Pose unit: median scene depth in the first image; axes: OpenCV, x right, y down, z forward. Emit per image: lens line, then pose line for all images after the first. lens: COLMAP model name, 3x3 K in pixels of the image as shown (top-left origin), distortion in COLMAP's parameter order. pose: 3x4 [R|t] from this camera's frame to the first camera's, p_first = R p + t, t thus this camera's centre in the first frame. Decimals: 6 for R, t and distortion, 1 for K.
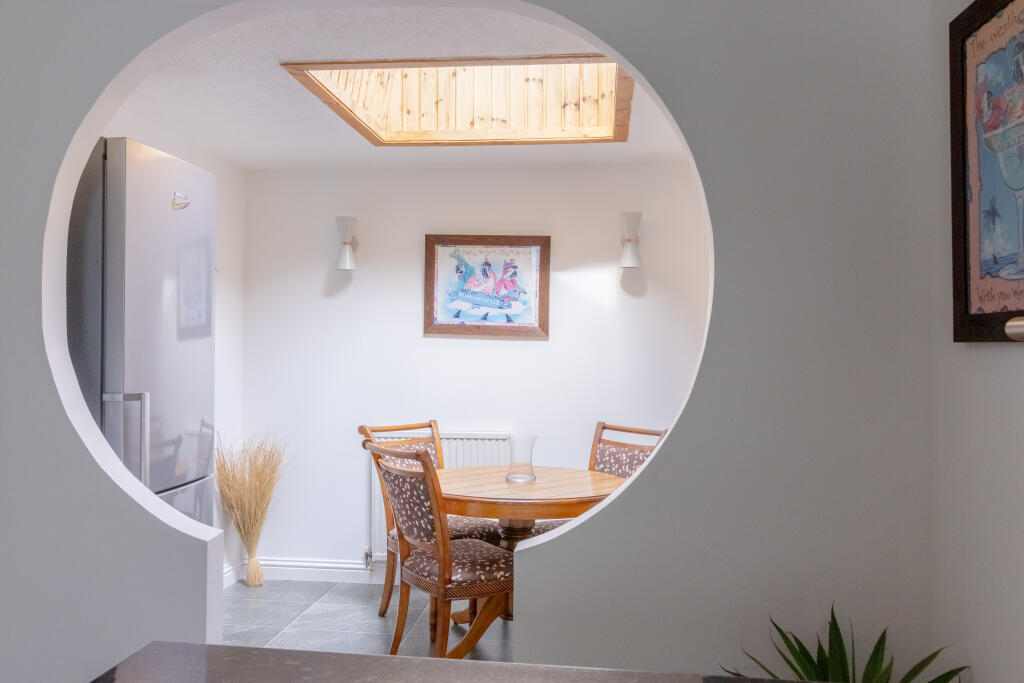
lens RADIAL K [[831.4, 0, 512.8], [0, 831.4, 342.4], [0, 0, 1]] dist [-0.006718, -0.005367]
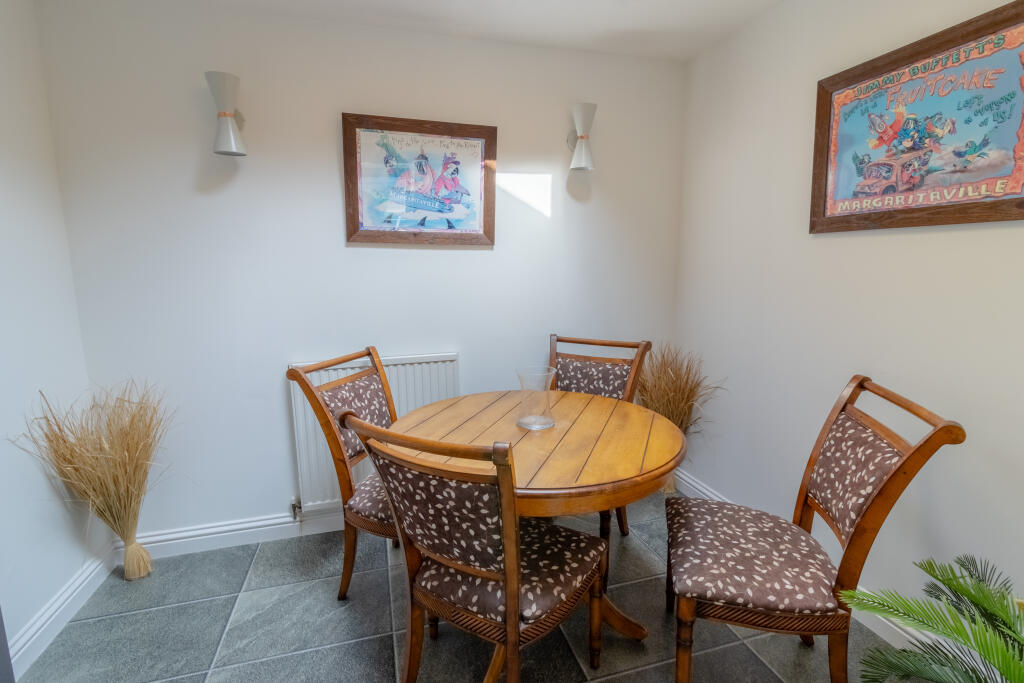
lens RADIAL K [[482.7, 0, 510.5], [0, 482.7, 339.5], [0, 0, 1]] dist [0.000904, 0.000861]
pose [[0.919597, -0.079444, 0.384745, -0.152212], [0.014942, 0.985704, 0.167820, 0.006447], [-0.392578, -0.148578, 0.907638, 0.498697]]
